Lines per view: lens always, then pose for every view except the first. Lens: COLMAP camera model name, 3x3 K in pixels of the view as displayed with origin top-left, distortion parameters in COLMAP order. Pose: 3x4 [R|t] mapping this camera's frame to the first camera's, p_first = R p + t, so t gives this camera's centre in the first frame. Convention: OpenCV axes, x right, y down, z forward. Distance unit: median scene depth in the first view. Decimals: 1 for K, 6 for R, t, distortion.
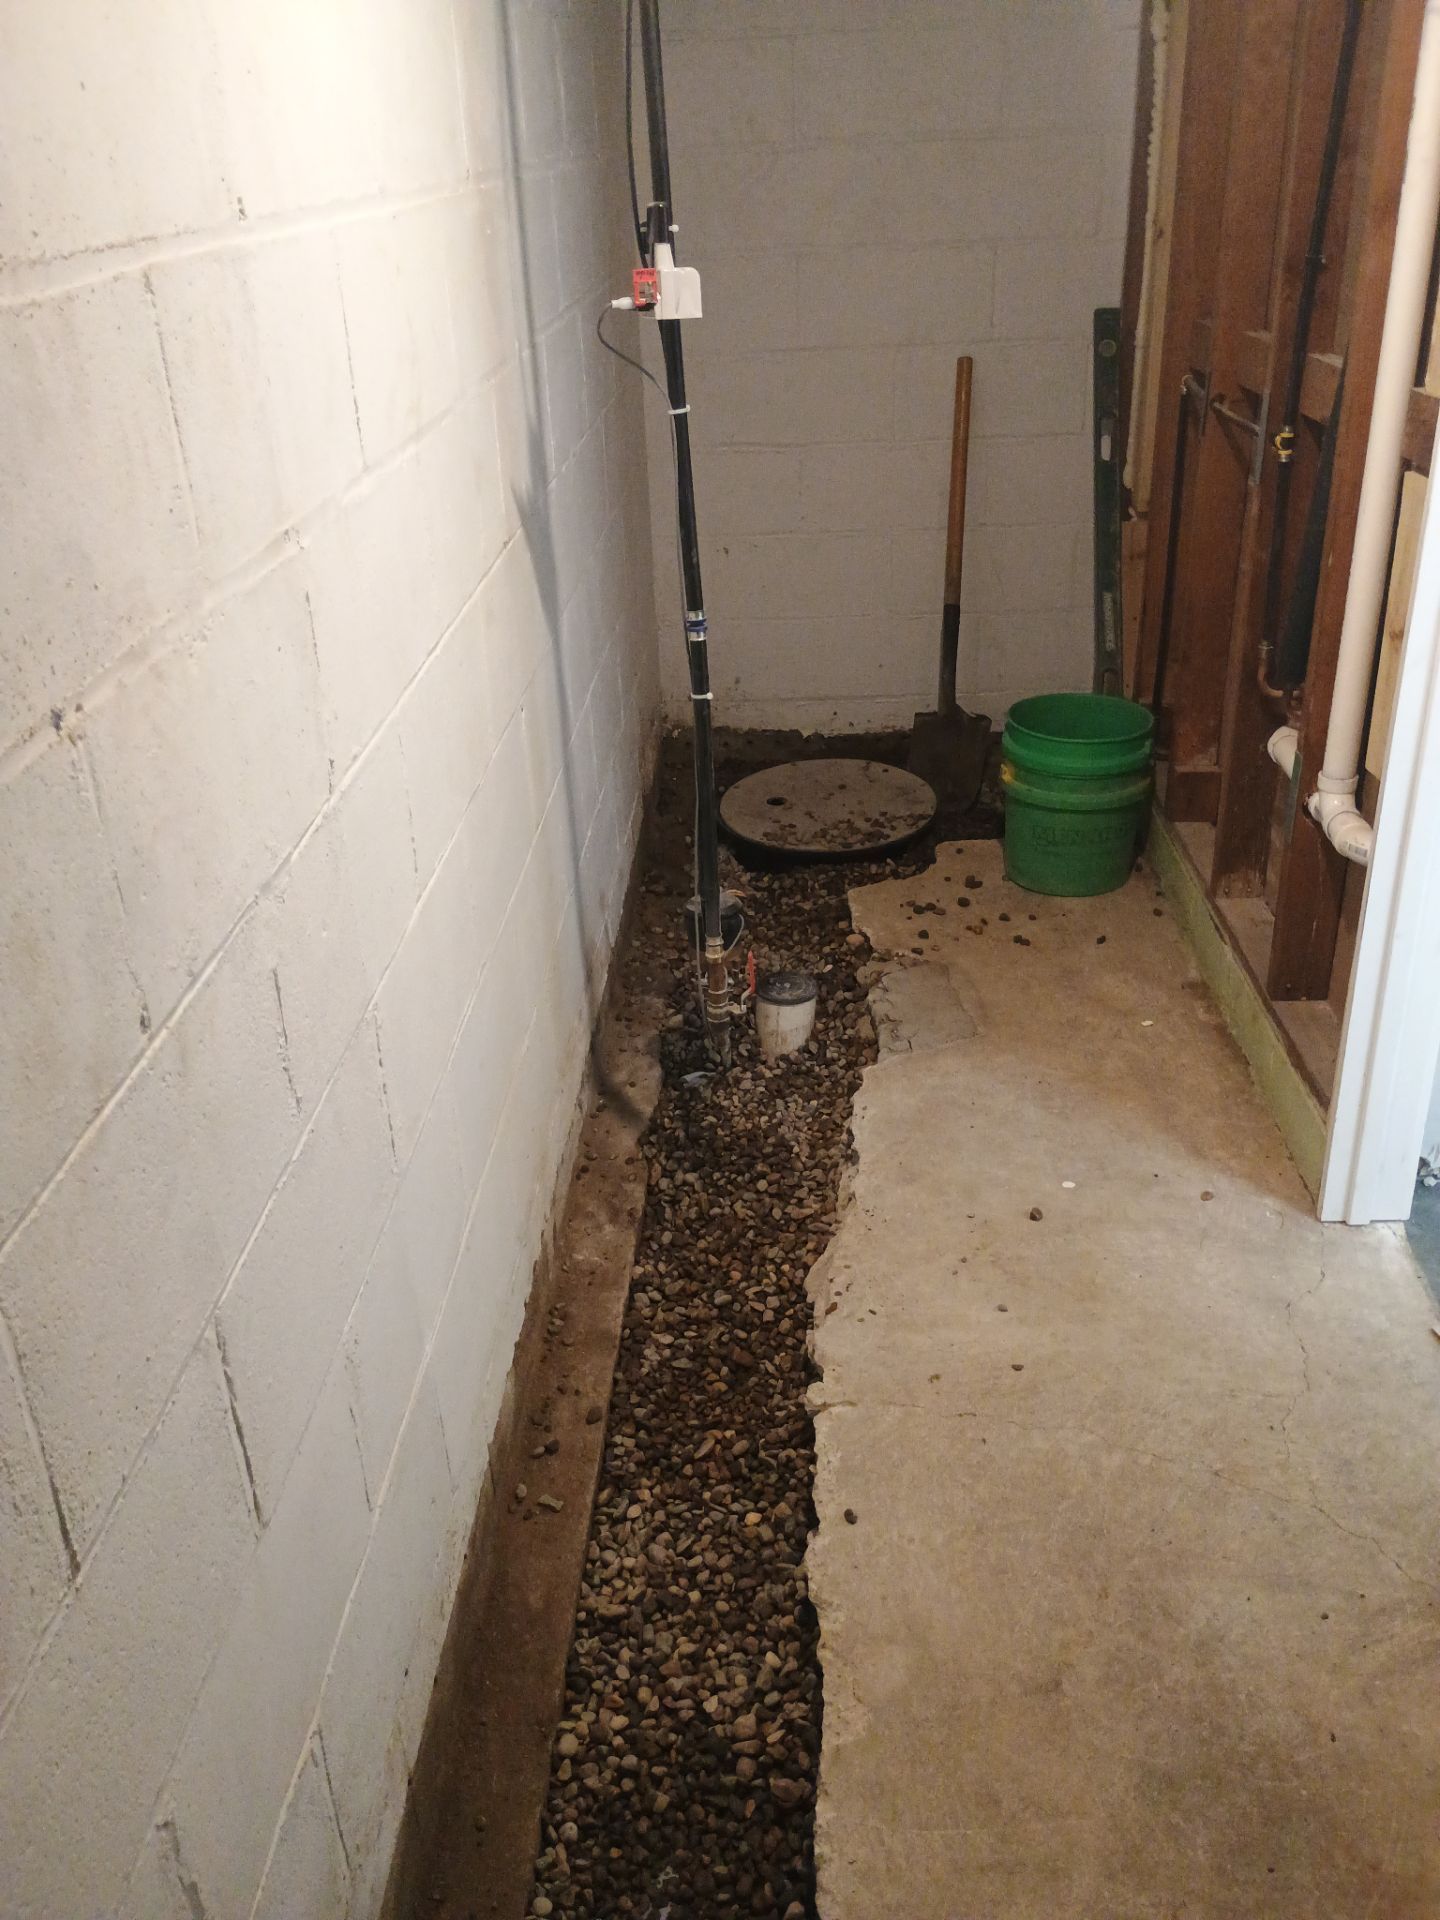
lens RADIAL K [[1654.7, 0, 720.0], [0, 1654.7, 960.0], [0, 0, 1]] dist [0.073503, -0.073040]
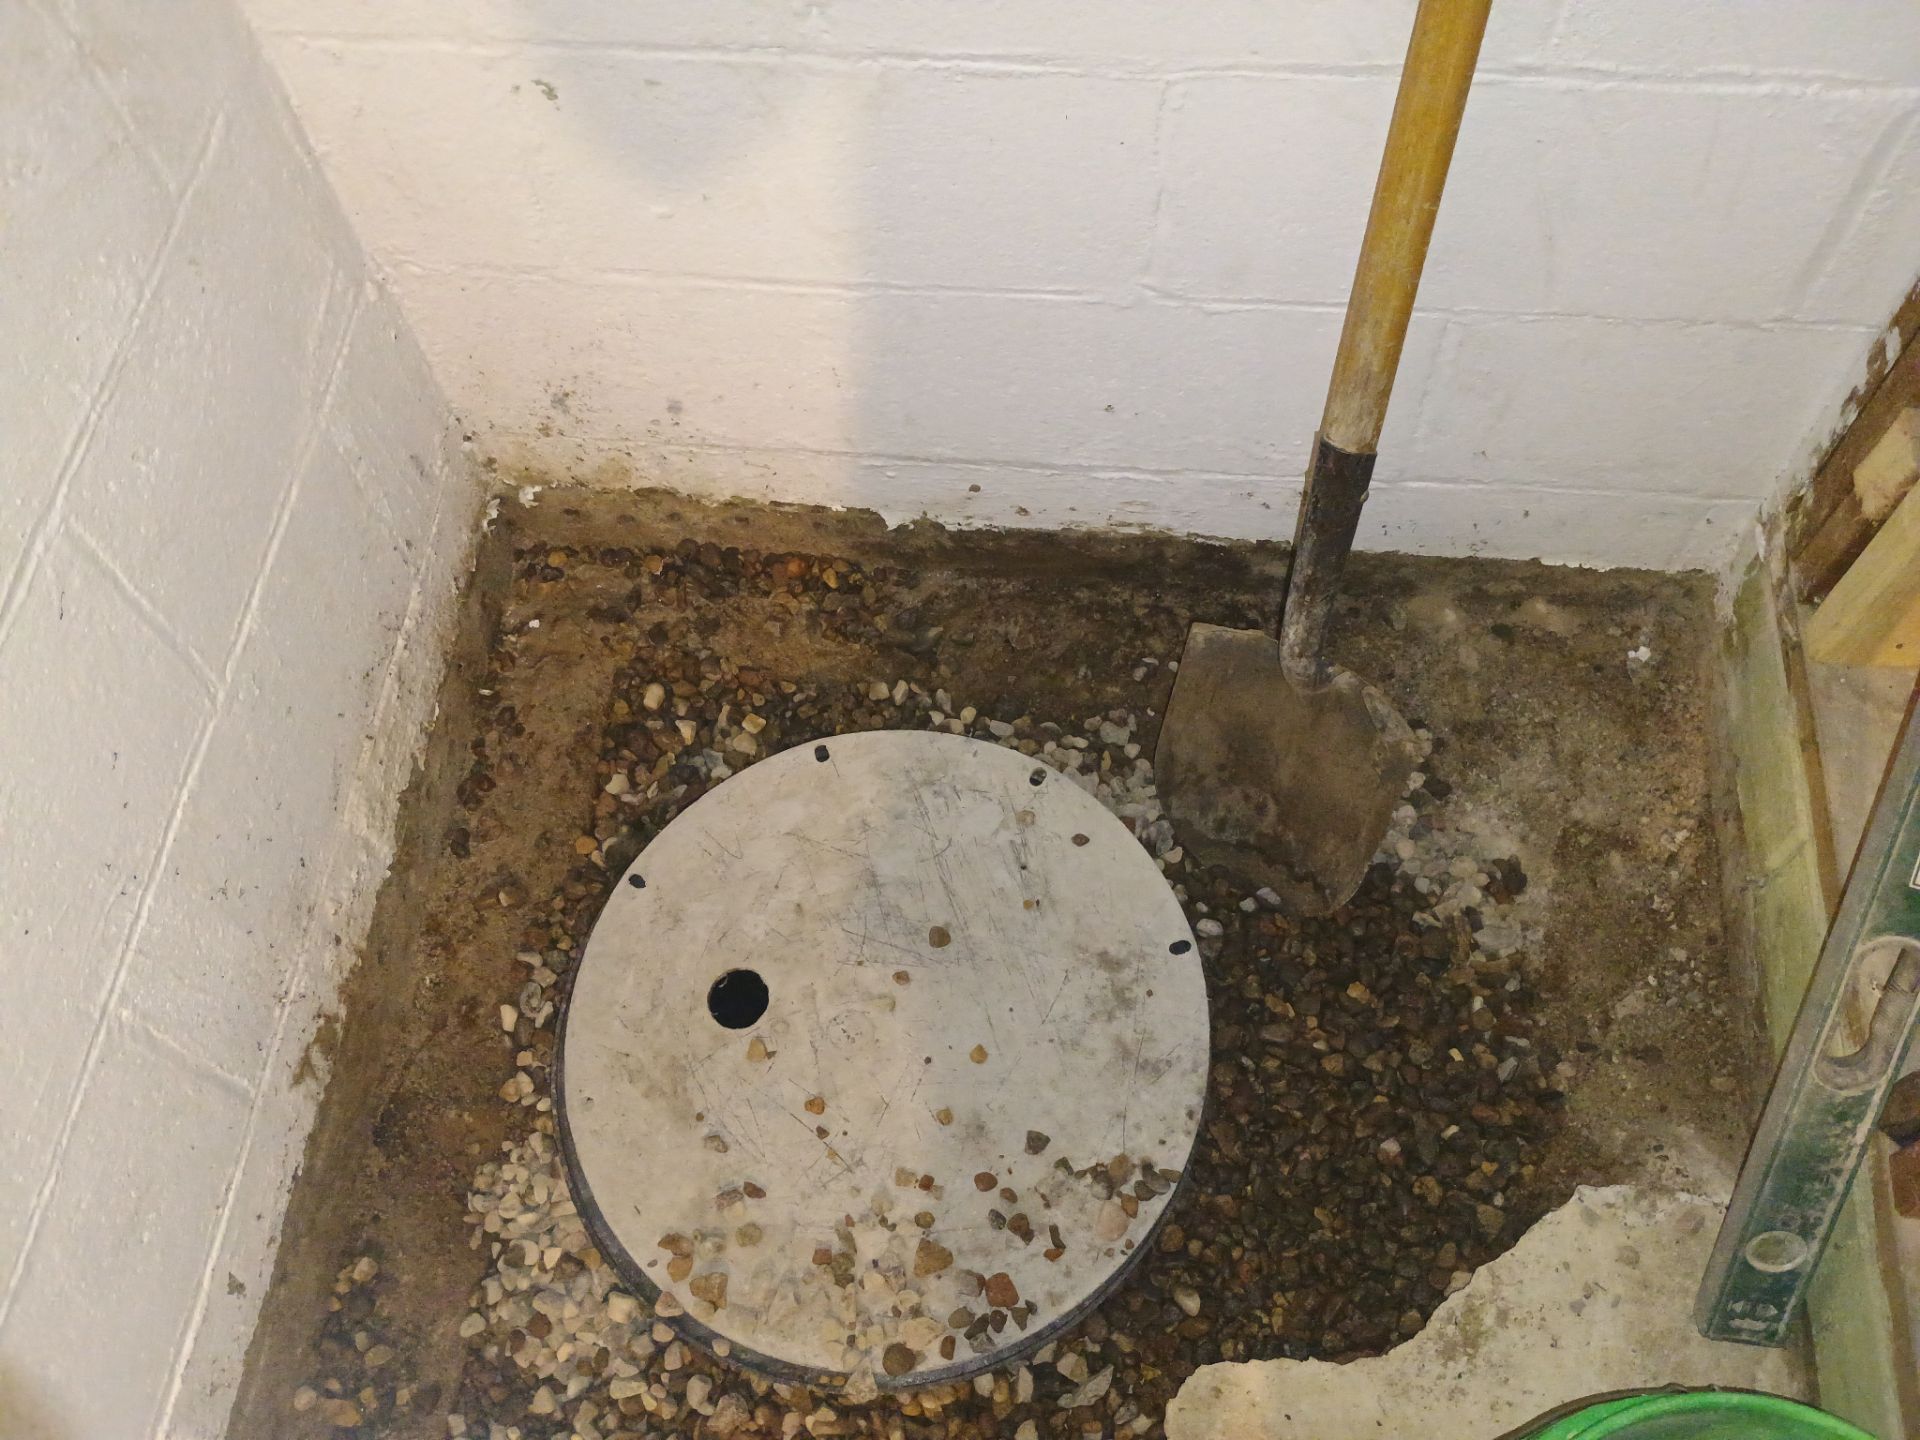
lens RADIAL K [[1654.7, 0, 968.9], [0, 1654.7, 720.4], [0, 0, 1]] dist [0.073503, -0.073040]
pose [[0.998220, 0.047439, -0.036142, 0.094074], [-0.016361, 0.800595, 0.598982, -0.357587], [0.057350, -0.597325, 0.799946, 0.794339]]
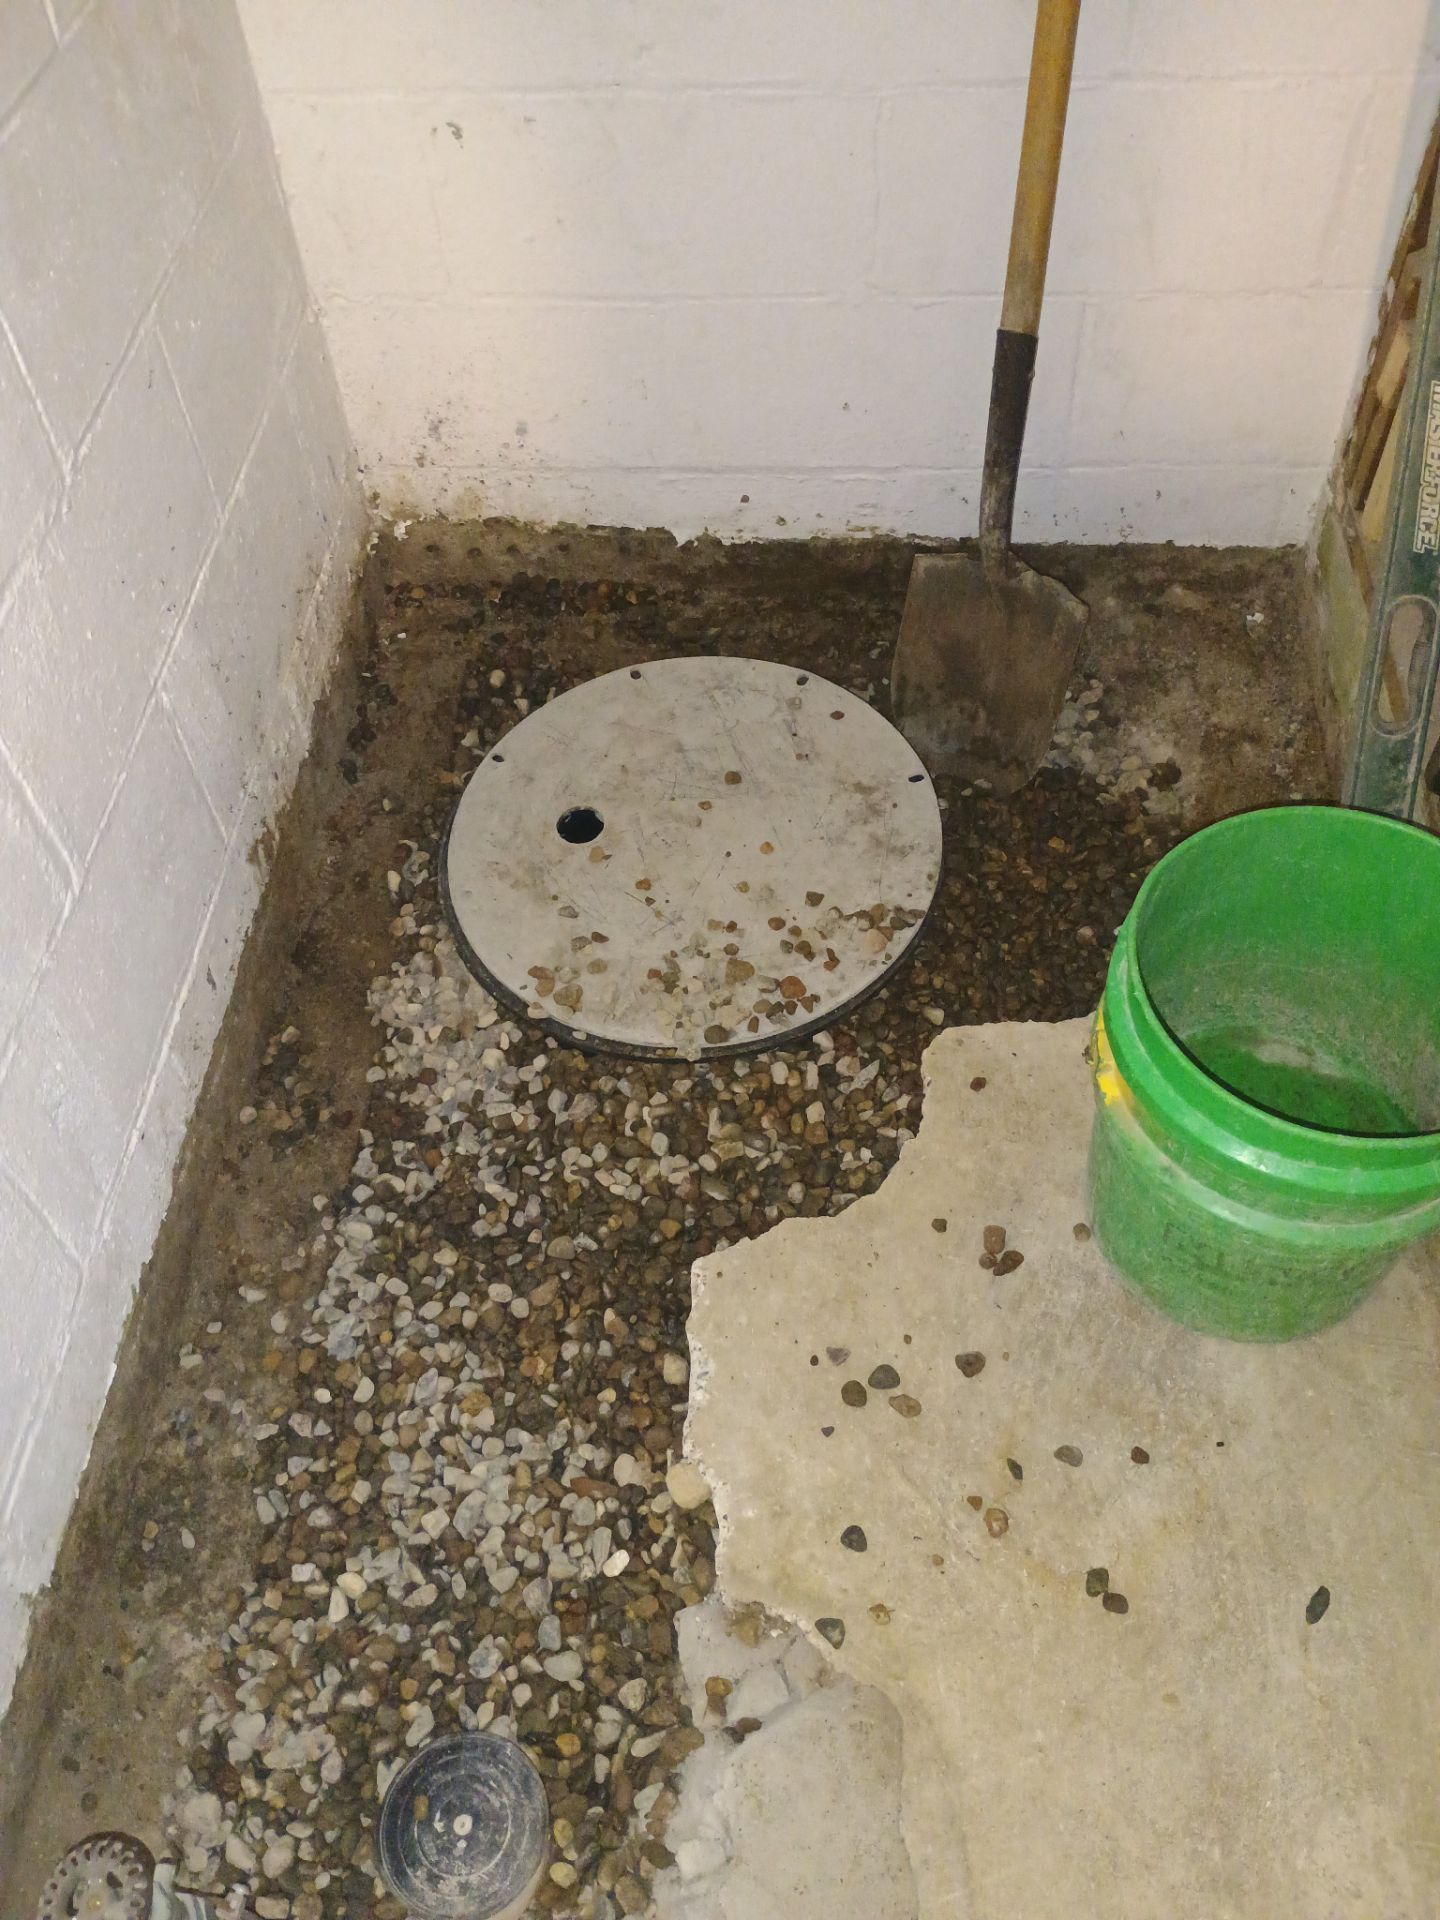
lens RADIAL K [[1654.7, 0, 720.0], [0, 1654.7, 960.0], [0, 0, 1]] dist [0.073503, -0.073040]
pose [[0.999628, 0.015957, -0.022101, 0.084706], [-0.004584, 0.897626, 0.440733, -0.267288], [0.026871, -0.440468, 0.897366, 0.612477]]
